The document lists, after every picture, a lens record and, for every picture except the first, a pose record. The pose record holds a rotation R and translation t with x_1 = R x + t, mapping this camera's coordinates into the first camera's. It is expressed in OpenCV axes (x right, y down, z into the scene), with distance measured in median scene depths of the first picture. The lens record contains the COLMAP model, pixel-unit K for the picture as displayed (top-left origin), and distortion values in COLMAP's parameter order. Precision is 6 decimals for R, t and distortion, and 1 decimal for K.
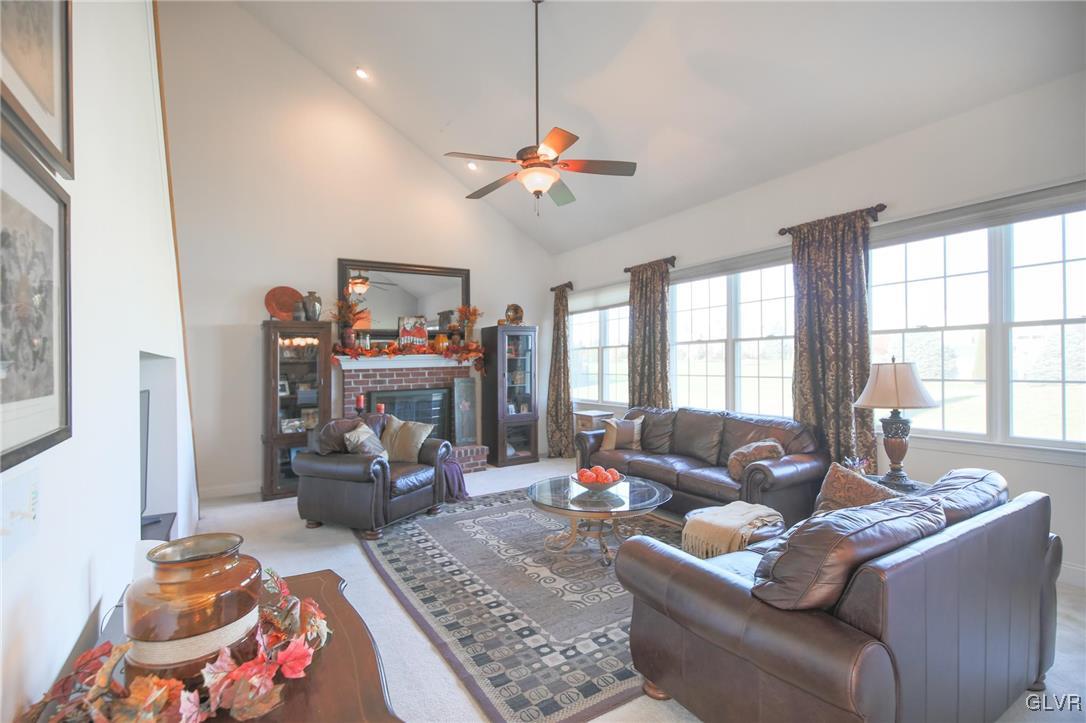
lens RADIAL K [[495.4, 0, 539.3], [0, 495.4, 360.4], [0, 0, 1]] dist [-0.003060, -0.001302]
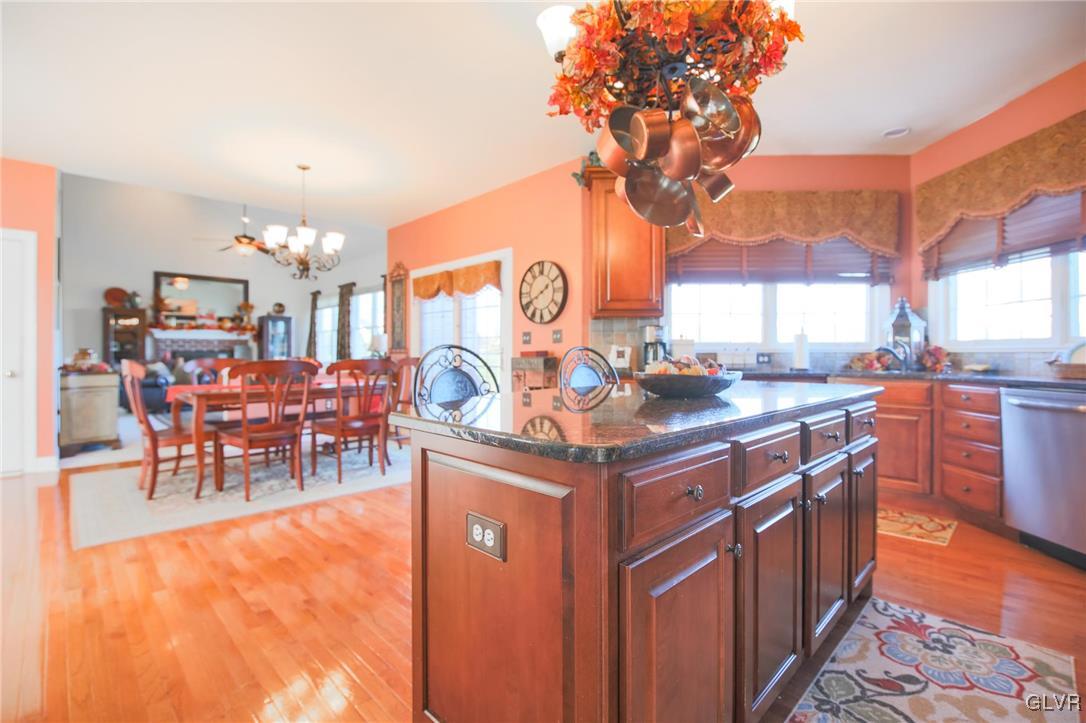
lens RADIAL K [[495.4, 0, 544.1], [0, 495.4, 354.1], [0, 0, 1]] dist [-0.003060, -0.001302]
pose [[0.962644, 0.012621, 0.270477, 0.412773], [-0.011381, 0.999916, -0.006150, 0.068256], [-0.270532, 0.002842, 0.962707, -0.955959]]
